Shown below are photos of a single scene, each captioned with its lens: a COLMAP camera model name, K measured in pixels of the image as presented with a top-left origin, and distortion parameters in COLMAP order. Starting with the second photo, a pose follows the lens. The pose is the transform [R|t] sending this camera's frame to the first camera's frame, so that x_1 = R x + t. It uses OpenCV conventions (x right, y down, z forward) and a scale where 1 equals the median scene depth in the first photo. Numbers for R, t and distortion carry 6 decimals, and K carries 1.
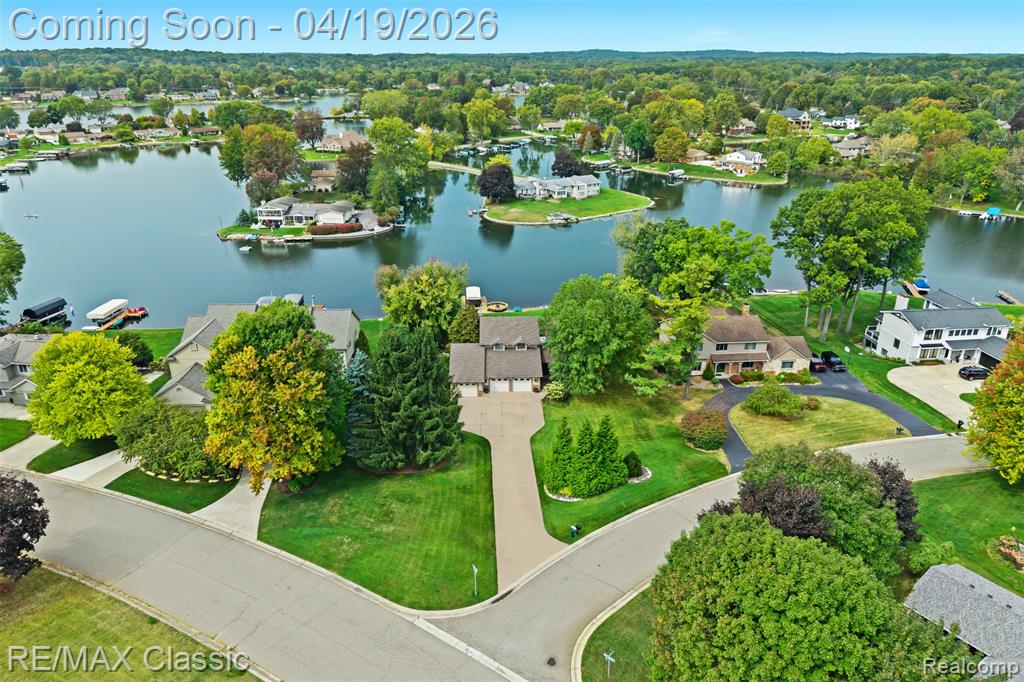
lens RADIAL K [[686.8, 0, 512.0], [0, 686.8, 341.0], [0, 0, 1]] dist [0.030327, -0.004703]
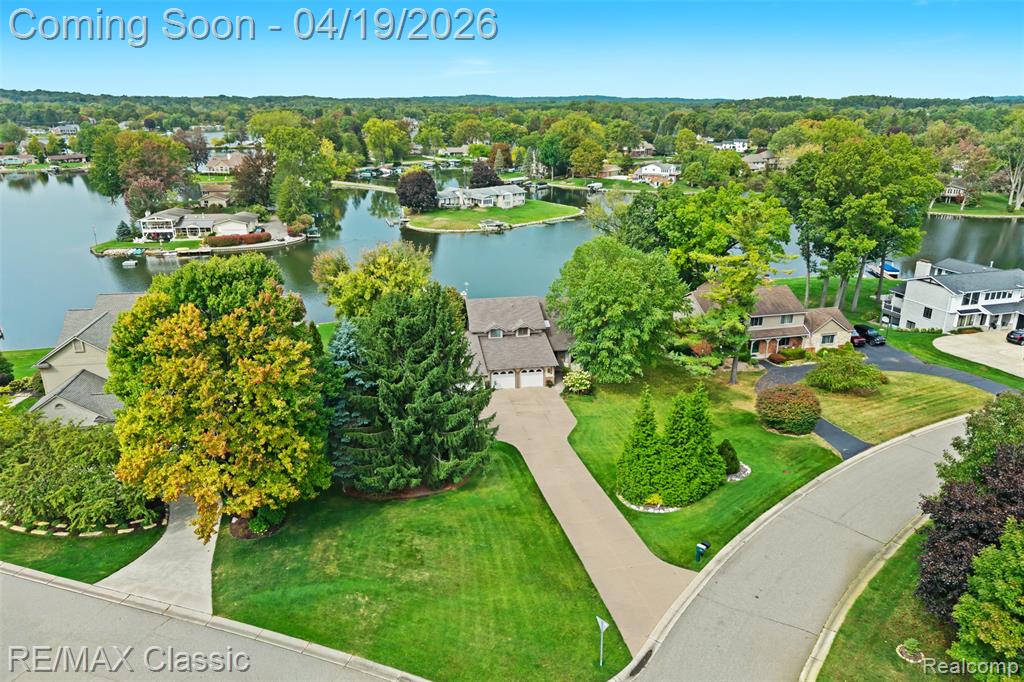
lens RADIAL K [[691.0, 0, 512.0], [0, 691.0, 341.0], [0, 0, 1]] dist [0.015234, 0.001613]
pose [[0.987069, -0.050745, 0.152049, -0.125519], [0.059188, 0.996916, -0.051521, 0.061193], [-0.148965, 0.059854, 0.987029, 0.222862]]
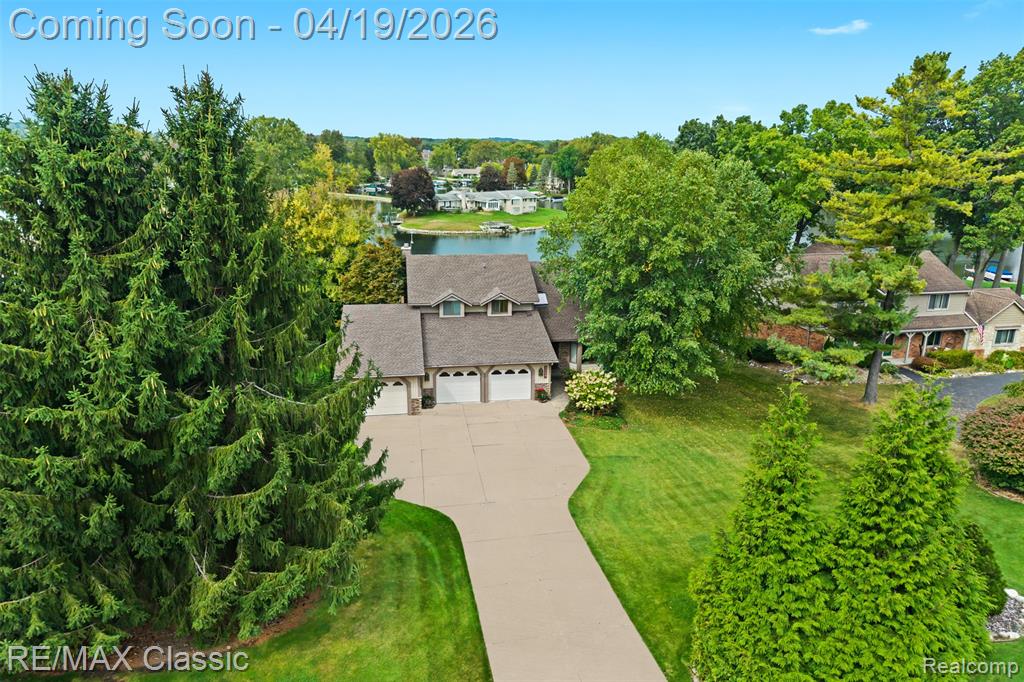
lens RADIAL K [[689.0, 0, 512.0], [0, 689.0, 341.0], [0, 0, 1]] dist [-0.001265, 0.002518]
pose [[0.991361, -0.026106, 0.128540, -0.039681], [0.039786, 0.993672, -0.105037, 0.082448], [-0.124985, 0.109243, 0.986126, 0.565567]]
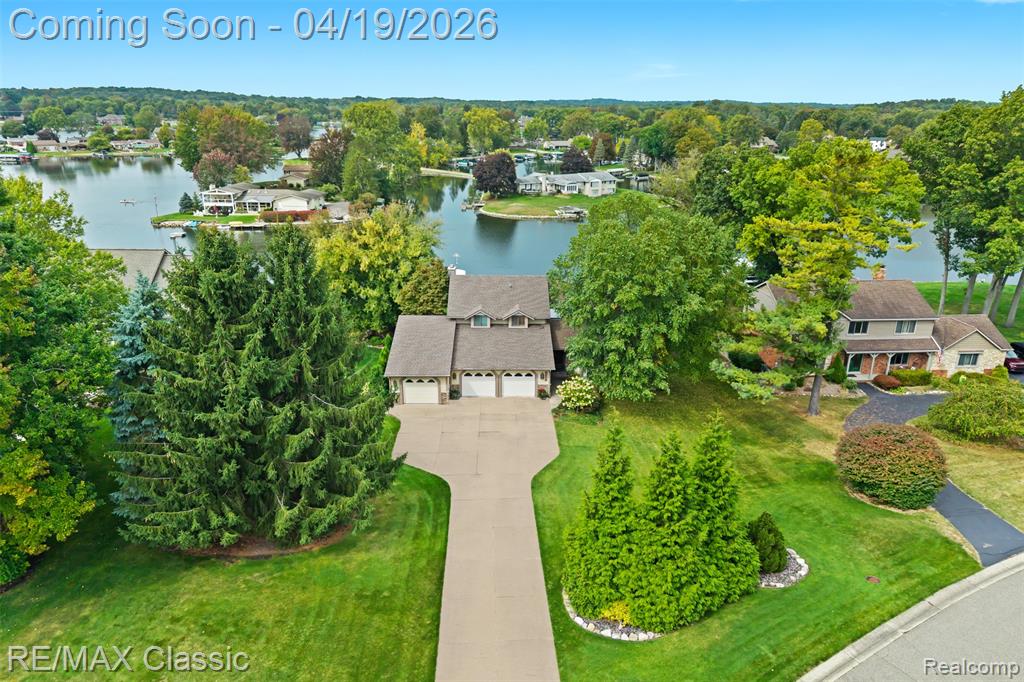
lens RADIAL K [[688.7, 0, 512.0], [0, 688.7, 341.0], [0, 0, 1]] dist [0.007529, 0.006124]
pose [[0.999918, 0.011691, -0.005177, 0.011953], [-0.011969, 0.998288, -0.057255, 0.060705], [0.004499, 0.057312, 0.998346, 0.430580]]
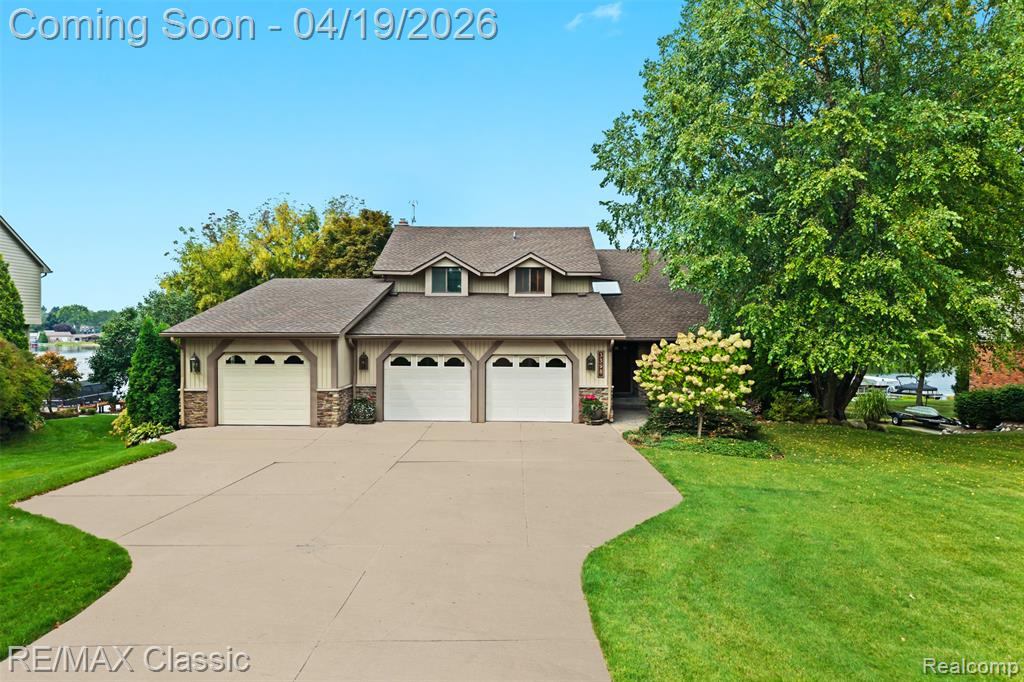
lens RADIAL K [[693.8, 0, 512.0], [0, 693.8, 341.0], [0, 0, 1]] dist [-0.001743, 0.001443]
pose [[0.999146, 0.008532, -0.040439, 0.018100], [-0.022578, 0.932235, -0.361148, 0.129999], [0.034617, 0.361753, 0.931631, 0.789753]]
